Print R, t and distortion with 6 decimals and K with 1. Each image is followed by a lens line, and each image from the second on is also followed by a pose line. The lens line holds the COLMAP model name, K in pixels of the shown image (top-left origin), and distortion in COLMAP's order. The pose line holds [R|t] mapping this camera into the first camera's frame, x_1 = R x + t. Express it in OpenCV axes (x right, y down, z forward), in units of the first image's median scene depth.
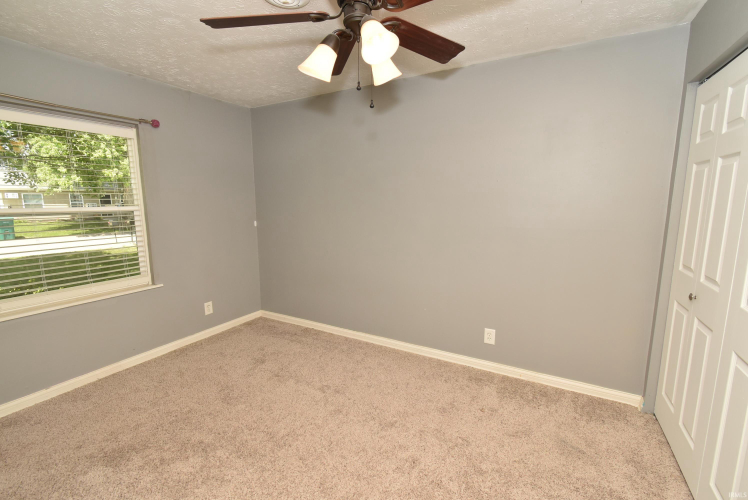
lens RADIAL K [[330.4, 0, 370.2], [0, 330.4, 255.6], [0, 0, 1]] dist [0.007338, -0.003934]
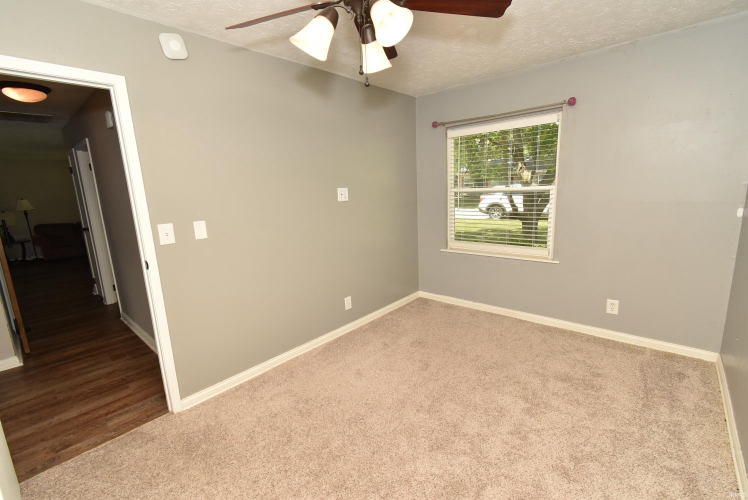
lens RADIAL K [[330.4, 0, 374.5], [0, 330.4, 252.0], [0, 0, 1]] dist [0.007338, -0.003934]
pose [[-0.217955, 0.202204, -0.954782, 0.500559], [-0.115849, 0.966025, 0.231030, -0.119214], [0.969059, 0.160965, -0.187125, 0.661916]]
